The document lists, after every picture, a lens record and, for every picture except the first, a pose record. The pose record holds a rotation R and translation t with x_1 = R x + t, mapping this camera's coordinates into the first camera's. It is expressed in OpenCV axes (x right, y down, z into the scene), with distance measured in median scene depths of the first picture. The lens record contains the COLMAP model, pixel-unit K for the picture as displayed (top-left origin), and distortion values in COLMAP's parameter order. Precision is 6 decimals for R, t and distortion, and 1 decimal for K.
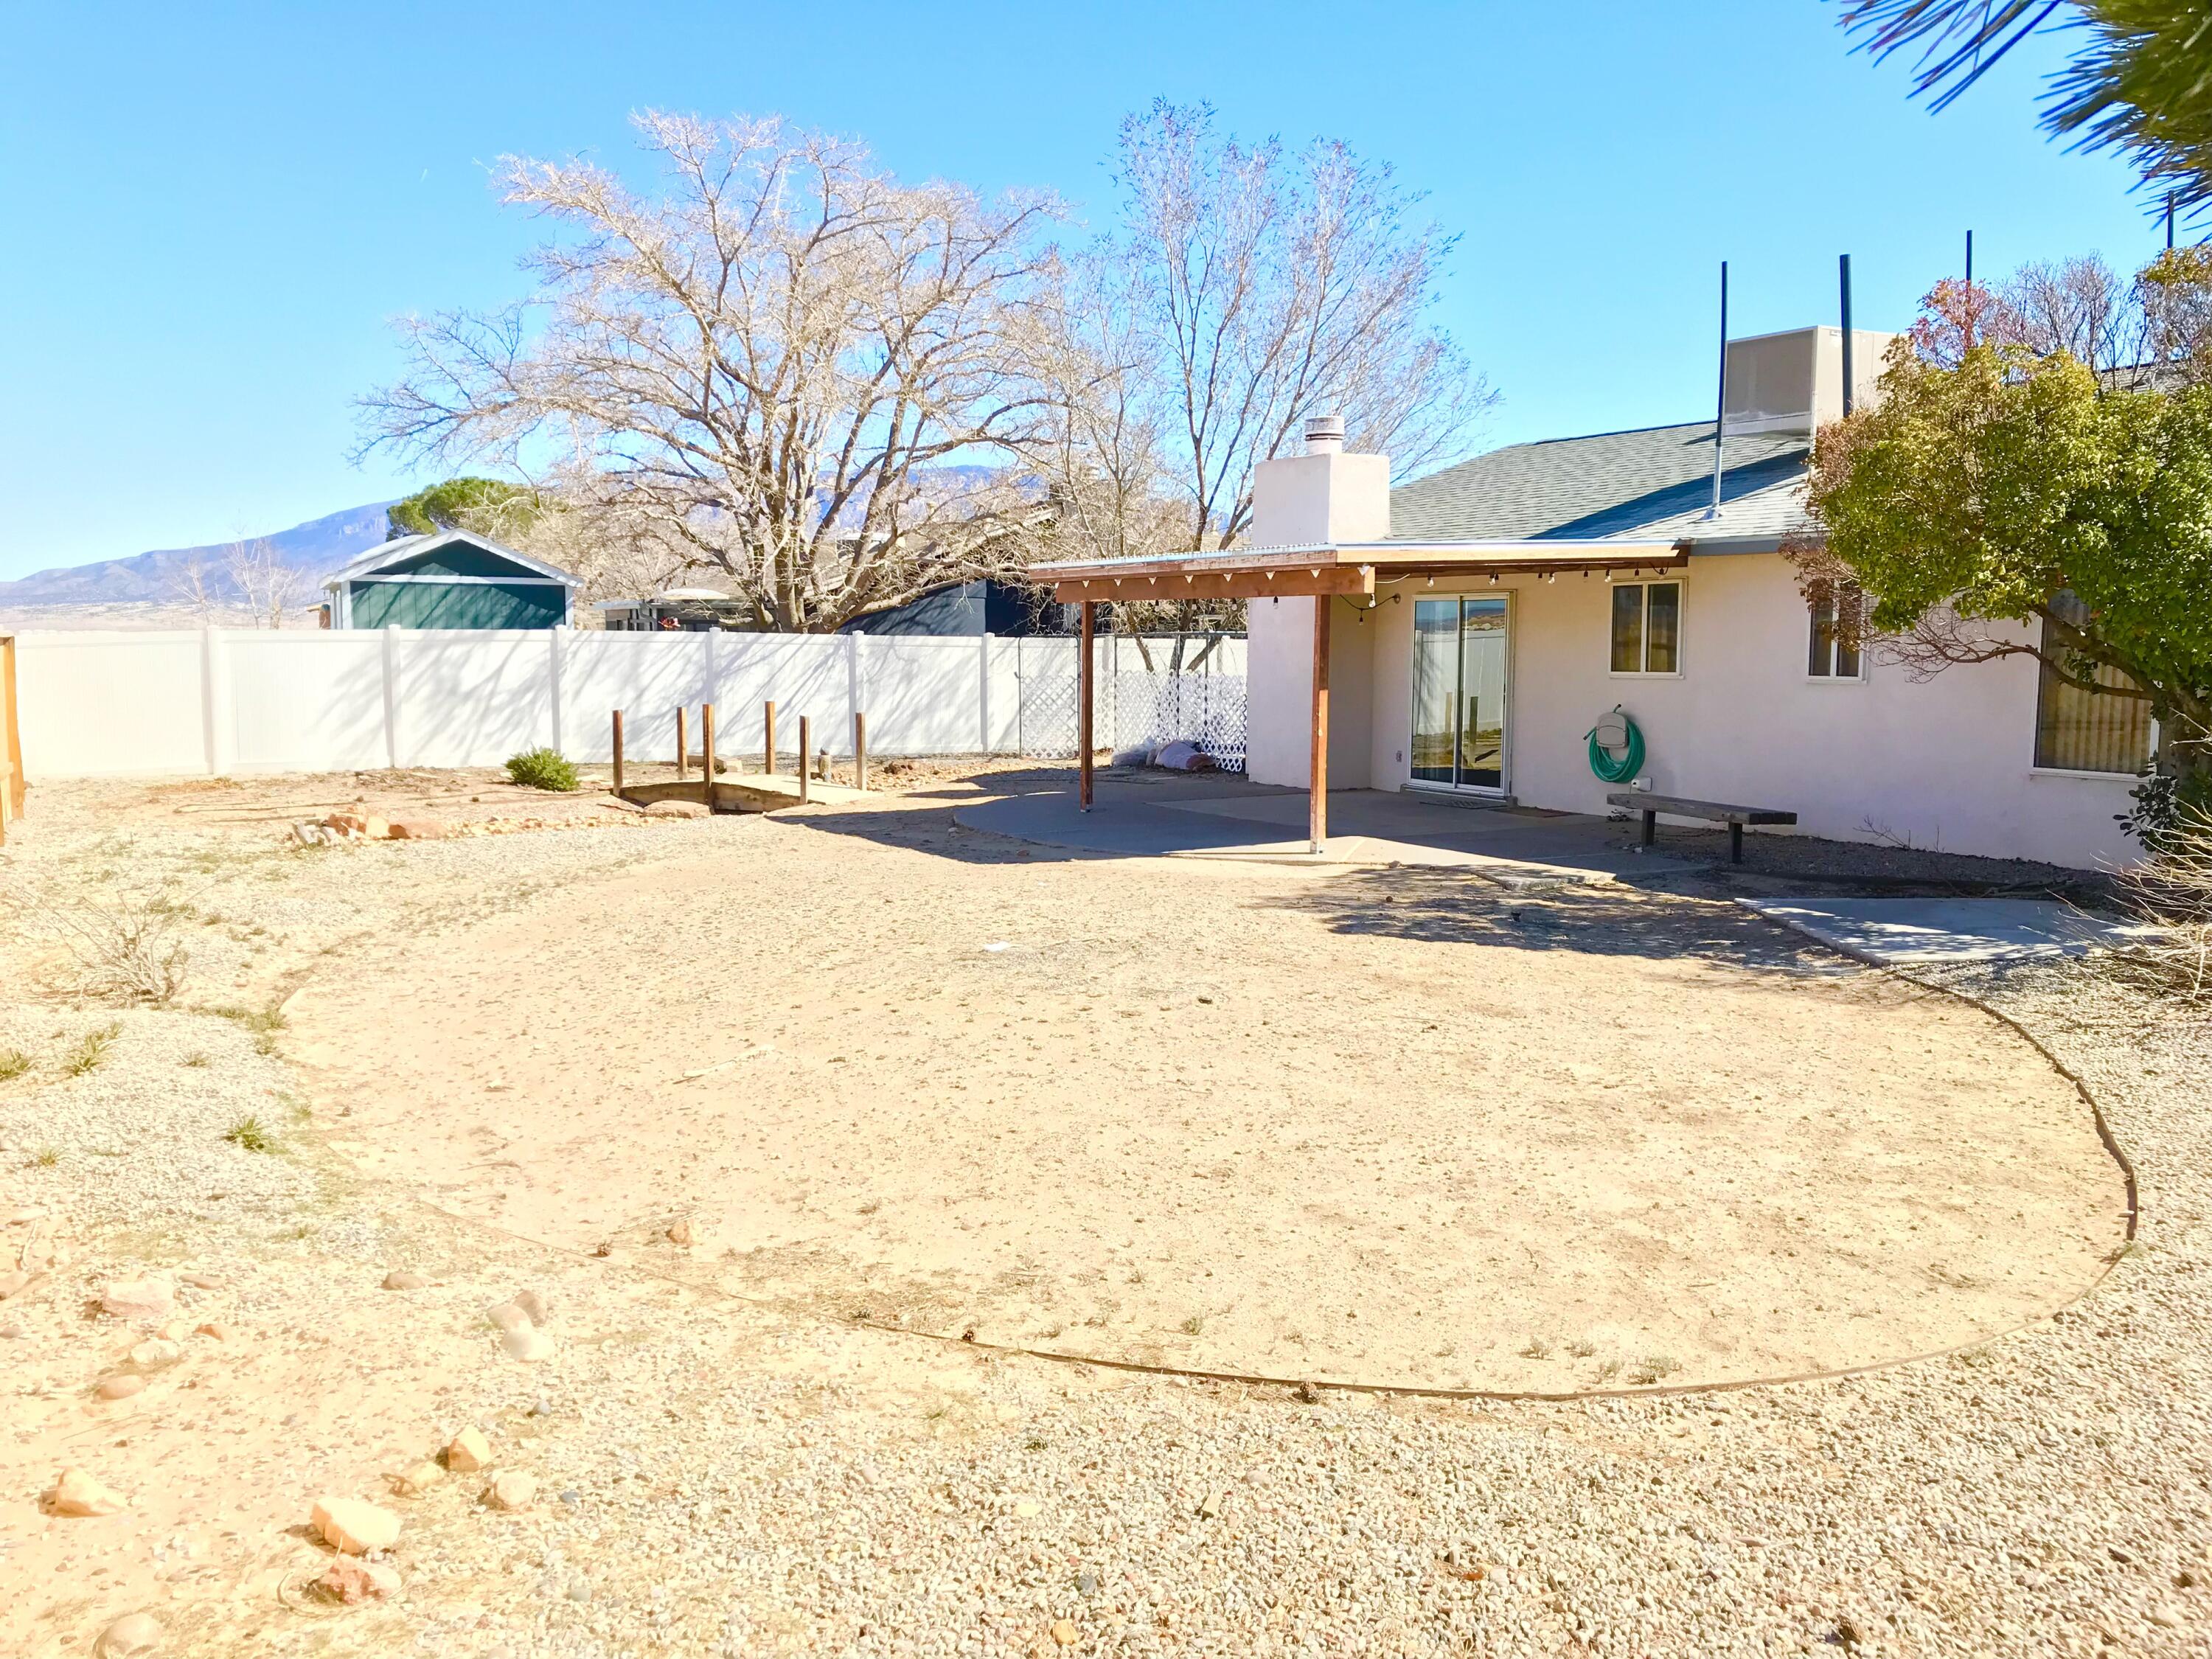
lens RADIAL K [[1824.2, 0, 1107.8], [0, 1824.2, 839.9], [0, 0, 1]] dist [0.070828, -0.046289]
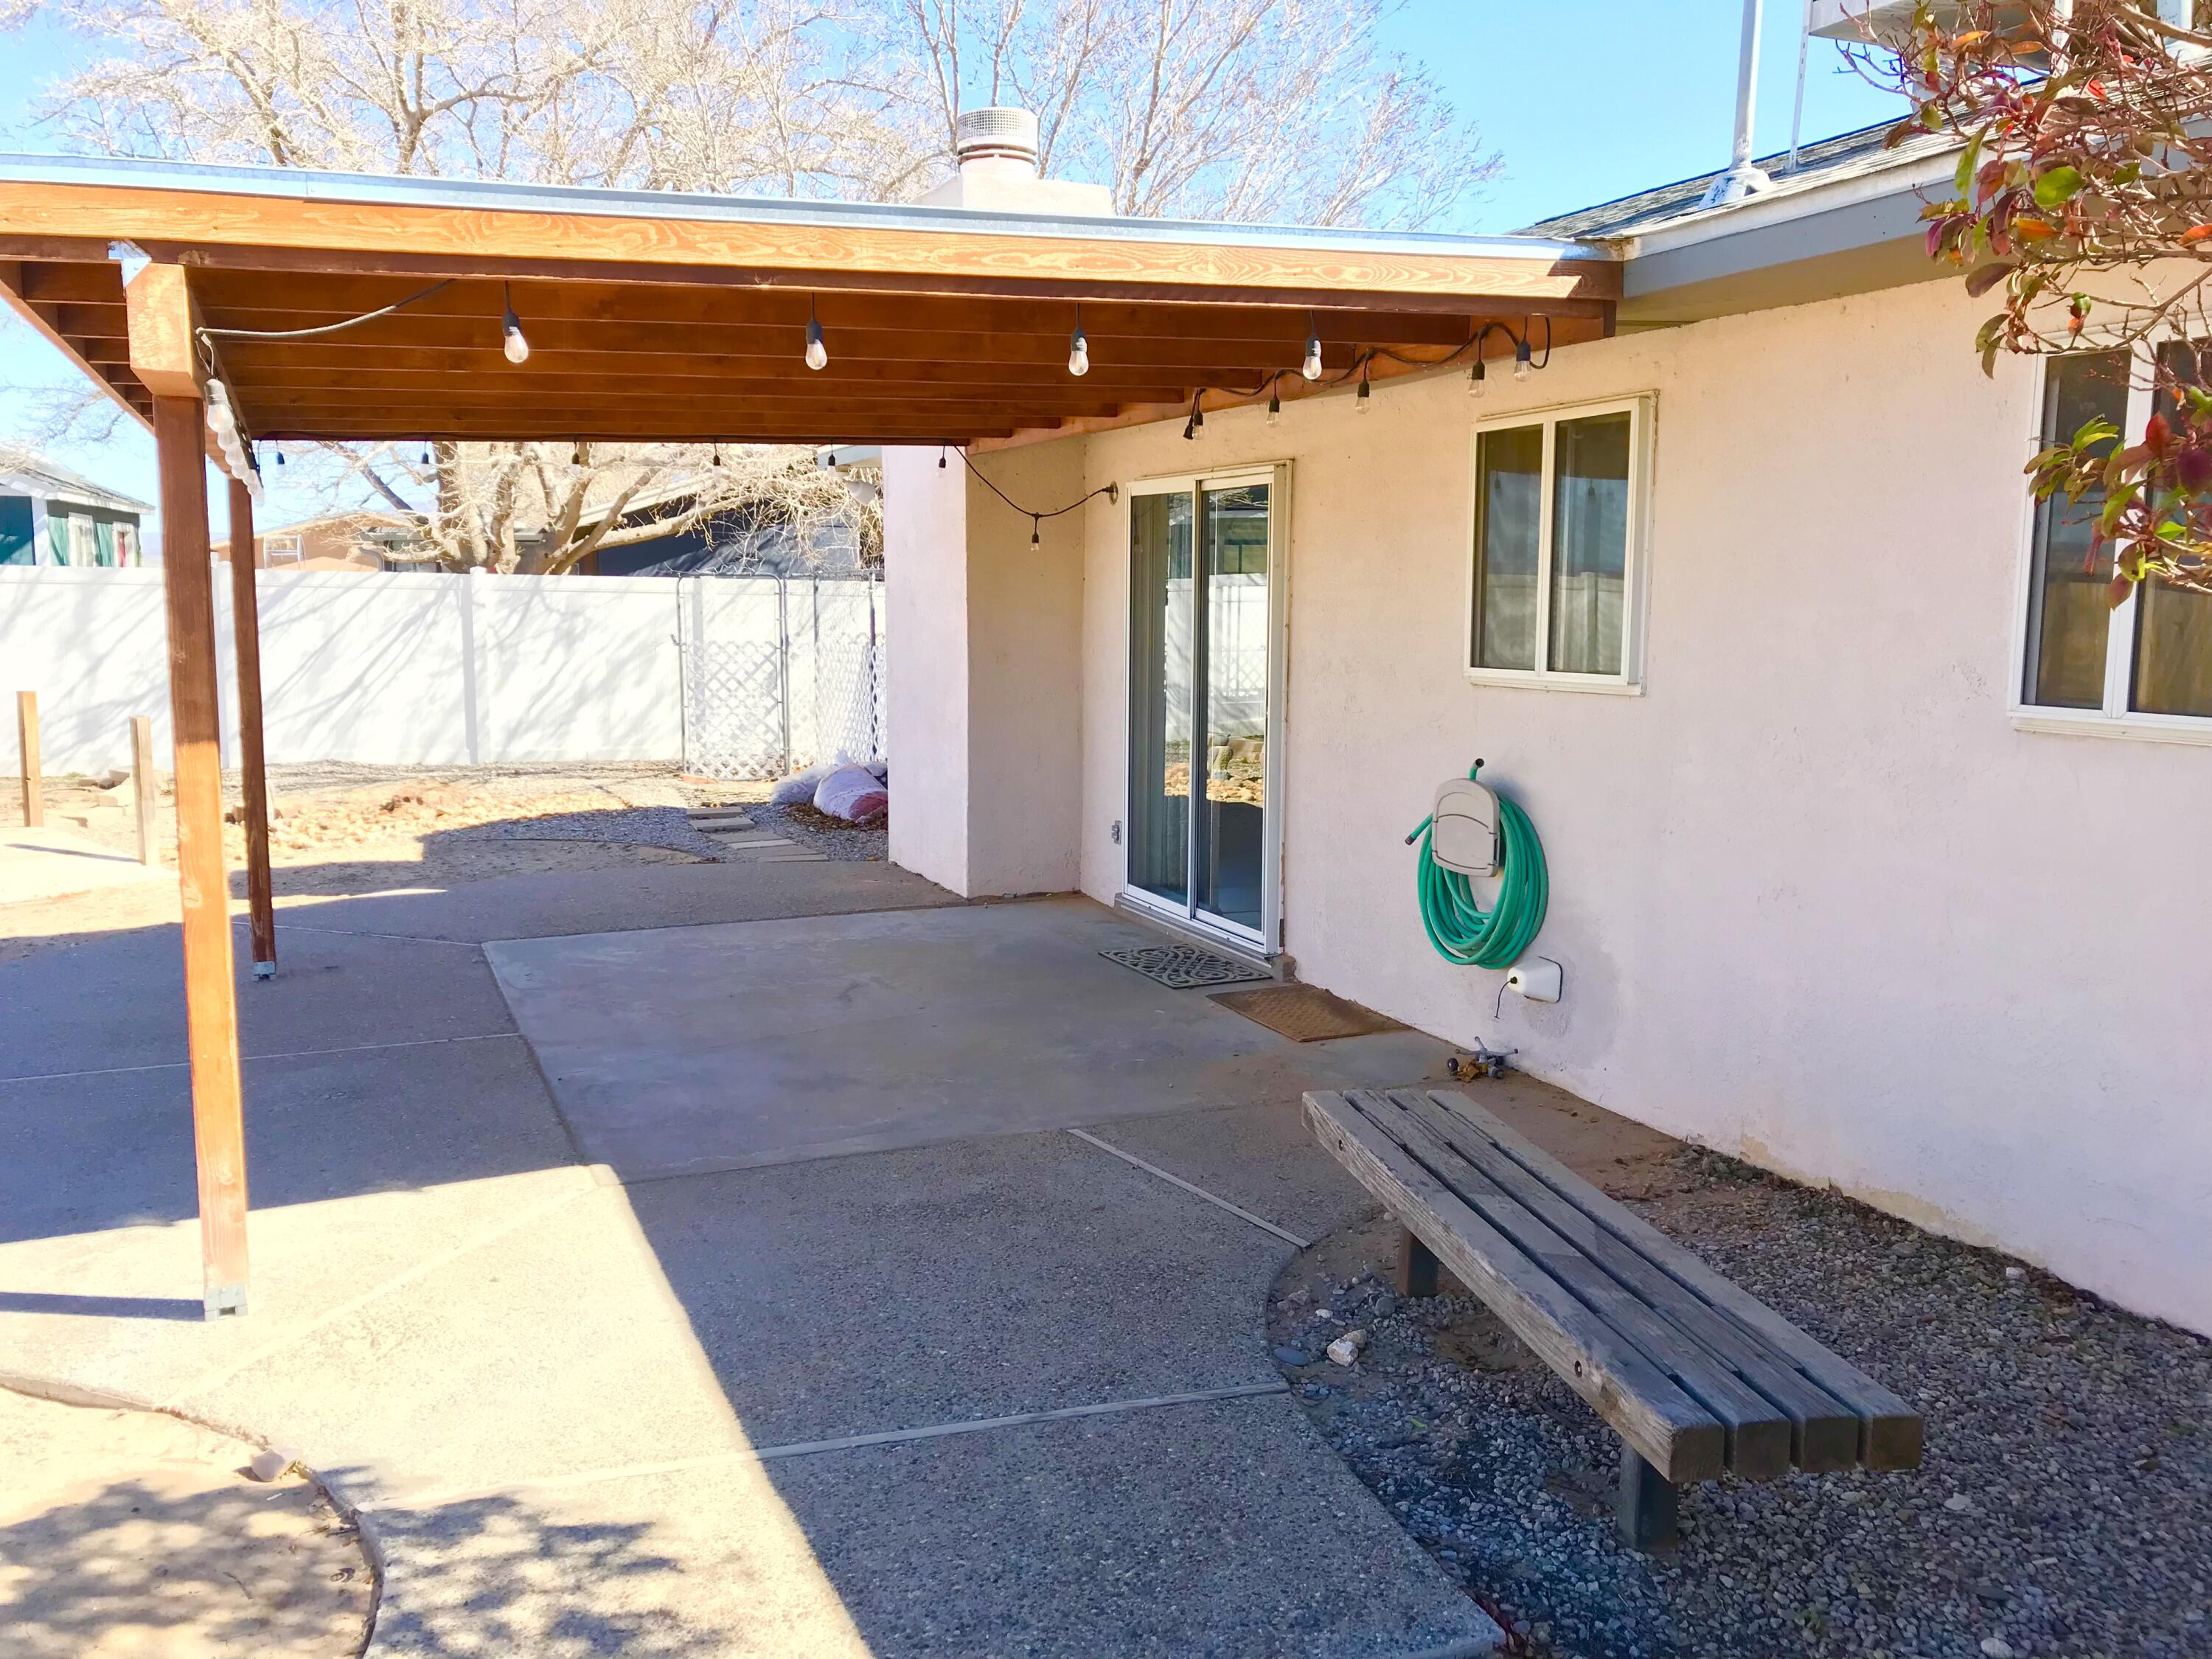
lens RADIAL K [[1824.2, 0, 1103.3], [0, 1824.2, 812.9], [0, 0, 1]] dist [0.070828, -0.046289]
pose [[0.993538, 0.016264, -0.112331, 0.159200], [-0.014768, 0.999791, 0.014131, -0.043398], [0.112537, -0.012381, 0.993570, 0.409877]]
